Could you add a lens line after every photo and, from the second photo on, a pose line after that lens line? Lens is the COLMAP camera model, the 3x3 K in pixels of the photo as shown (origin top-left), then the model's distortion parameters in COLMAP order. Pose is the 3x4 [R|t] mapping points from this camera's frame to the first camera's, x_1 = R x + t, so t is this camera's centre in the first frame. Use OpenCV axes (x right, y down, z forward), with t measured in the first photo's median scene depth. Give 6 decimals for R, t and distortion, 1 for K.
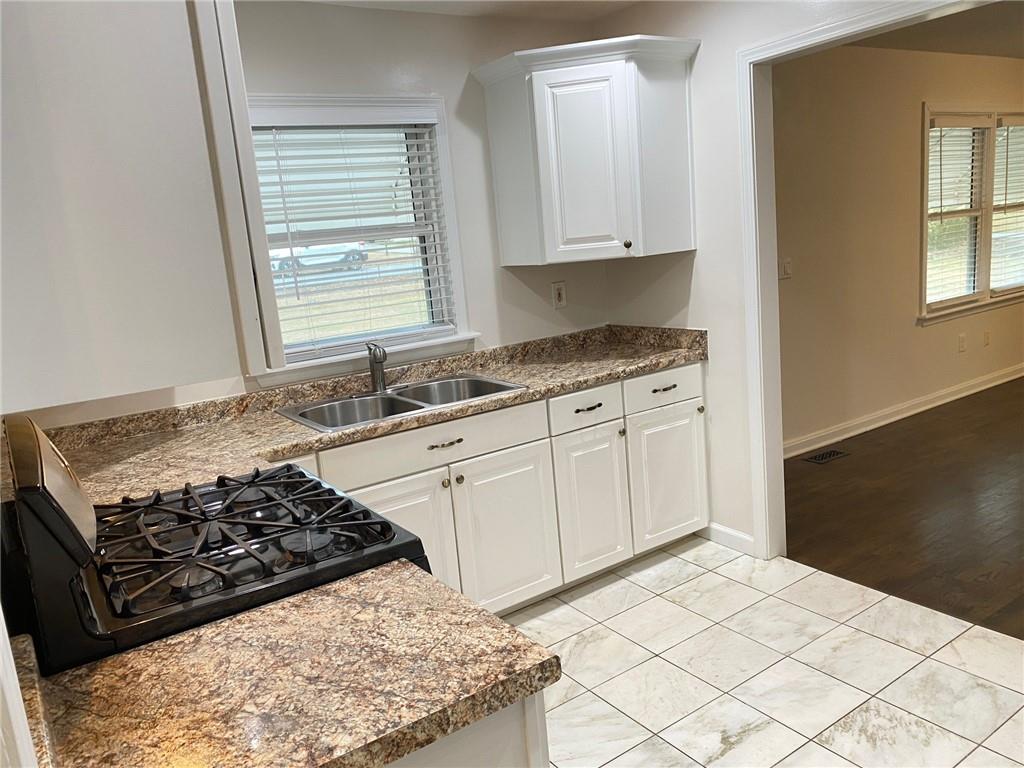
lens RADIAL K [[777.9, 0, 512.0], [0, 777.9, 384.0], [0, 0, 1]] dist [0.069261, -0.062853]
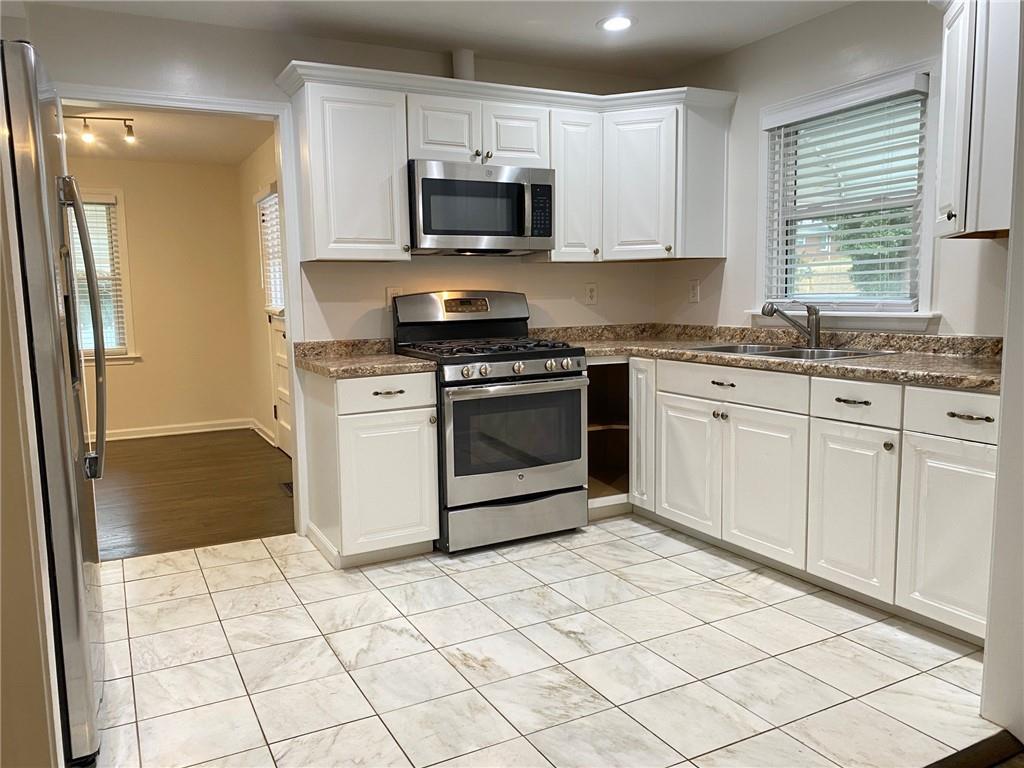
lens RADIAL K [[769.3, 0, 512.0], [0, 769.3, 384.0], [0, 0, 1]] dist [0.001729, 0.000868]
pose [[-0.106589, 0.212131, -0.971411, 1.002813], [-0.152537, 0.961923, 0.226796, -0.130168], [0.982533, 0.172350, -0.070172, 0.683549]]
